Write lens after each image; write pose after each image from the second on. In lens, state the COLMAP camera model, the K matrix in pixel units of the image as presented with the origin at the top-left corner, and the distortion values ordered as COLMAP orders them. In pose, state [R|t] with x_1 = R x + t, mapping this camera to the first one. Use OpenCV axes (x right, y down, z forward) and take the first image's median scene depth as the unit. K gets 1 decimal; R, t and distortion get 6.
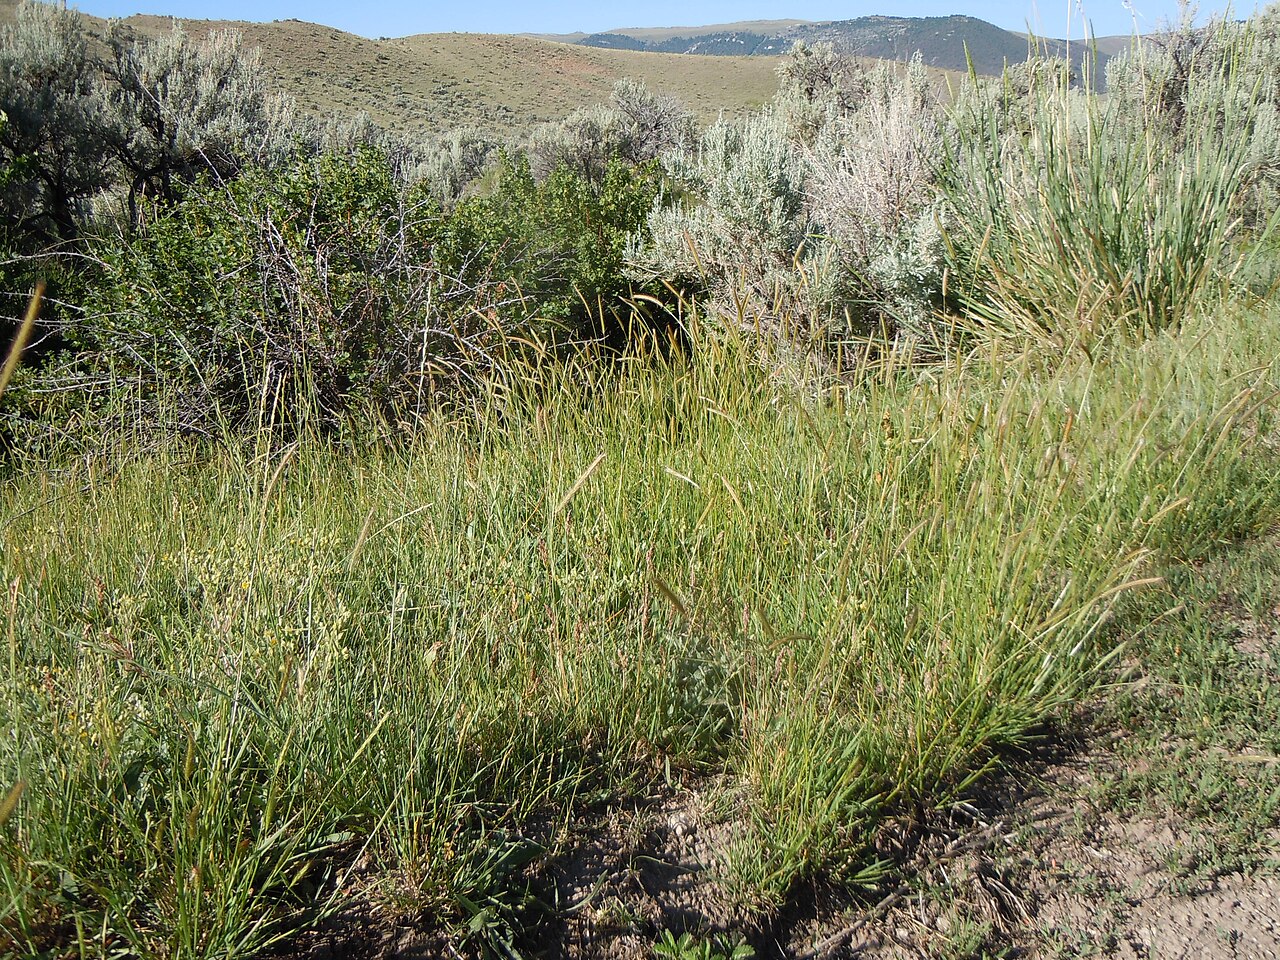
lens RADIAL K [[1220.3, 0, 643.5], [0, 1220.3, 486.0], [0, 0, 1]] dist [-0.000832, 0.000000]
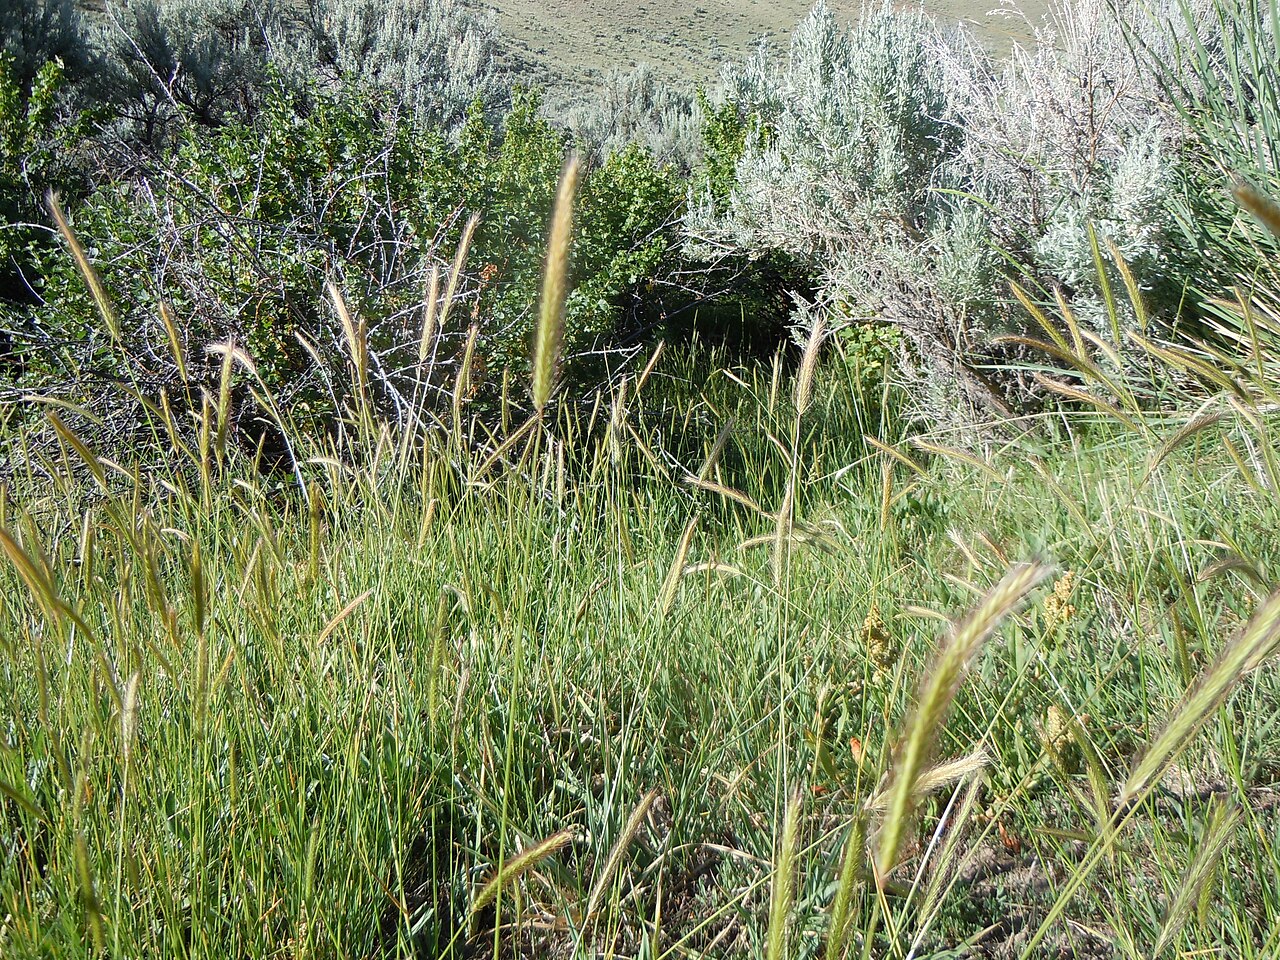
lens RADIAL K [[1220.3, 0, 632.1], [0, 1220.3, 487.1], [0, 0, 1]] dist [-0.000832, 0.000000]
pose [[0.967168, 0.048914, -0.249388, 0.119250], [-0.039622, 0.998325, 0.042147, -0.063336], [0.251032, -0.030882, 0.967486, 0.301854]]
